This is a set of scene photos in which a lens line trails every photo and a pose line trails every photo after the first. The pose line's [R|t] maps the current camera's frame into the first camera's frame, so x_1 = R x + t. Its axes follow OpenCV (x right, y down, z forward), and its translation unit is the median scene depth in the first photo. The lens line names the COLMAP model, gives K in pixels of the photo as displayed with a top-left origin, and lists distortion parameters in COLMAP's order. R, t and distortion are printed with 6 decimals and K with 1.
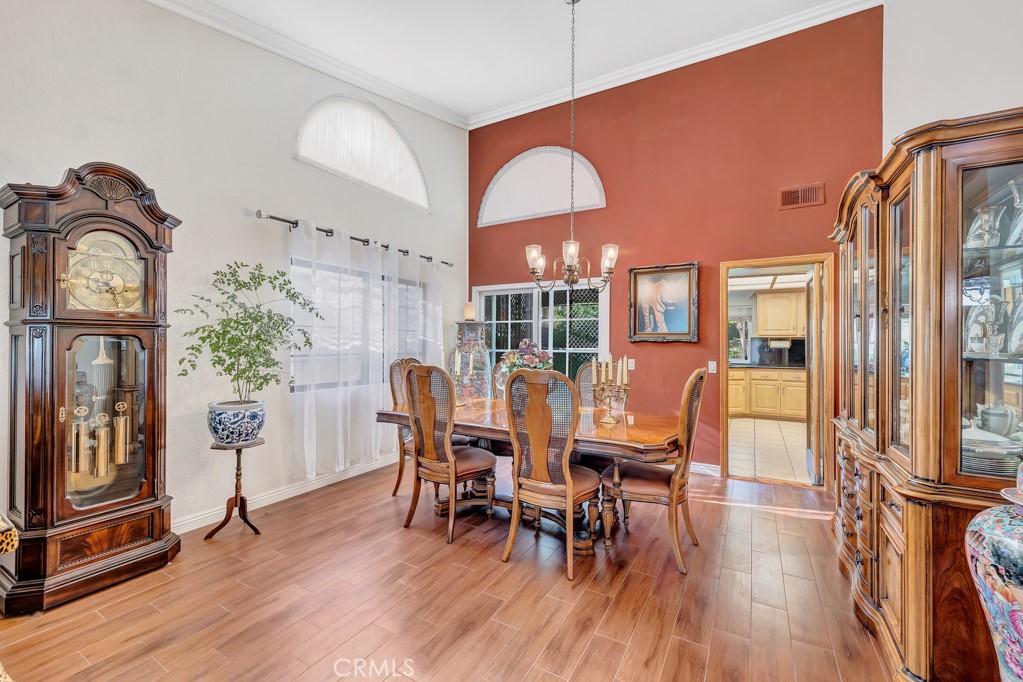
lens RADIAL K [[416.9, 0, 514.9], [0, 416.9, 343.7], [0, 0, 1]] dist [0.002752, -0.000422]
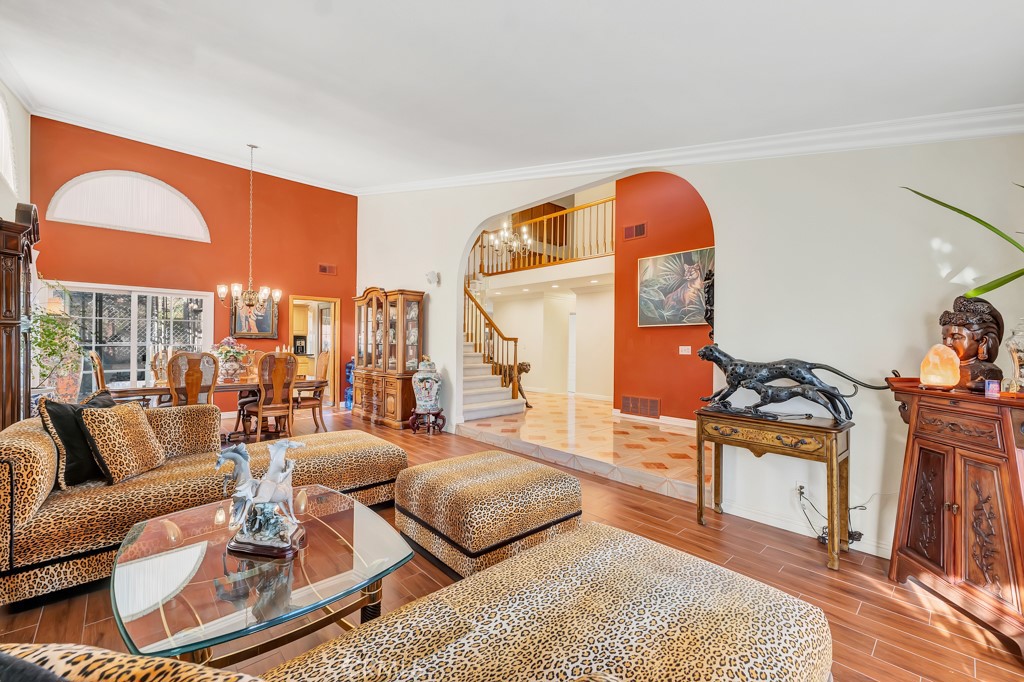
lens RADIAL K [[417.3, 0, 513.2], [0, 417.3, 342.0], [0, 0, 1]] dist [0.002752, -0.000422]
pose [[0.297481, 0.002827, 0.954724, -0.956622], [-0.012984, 0.999915, 0.001085, -0.005506], [-0.954639, -0.012719, 0.297492, -0.474315]]
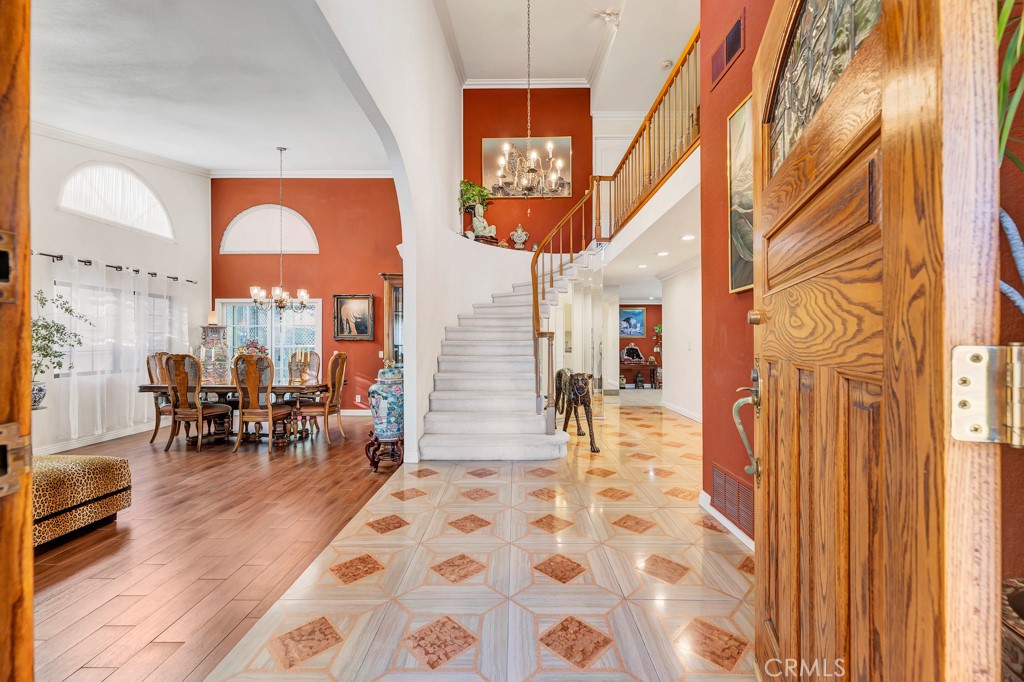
lens RADIAL K [[417.3, 0, 510.5], [0, 417.3, 343.2], [0, 0, 1]] dist [0.002752, -0.000422]
pose [[0.875697, -0.006356, 0.482820, 0.102793], [0.003670, 0.999972, 0.006508, -0.001179], [-0.482848, -0.003927, 0.875695, -0.817212]]
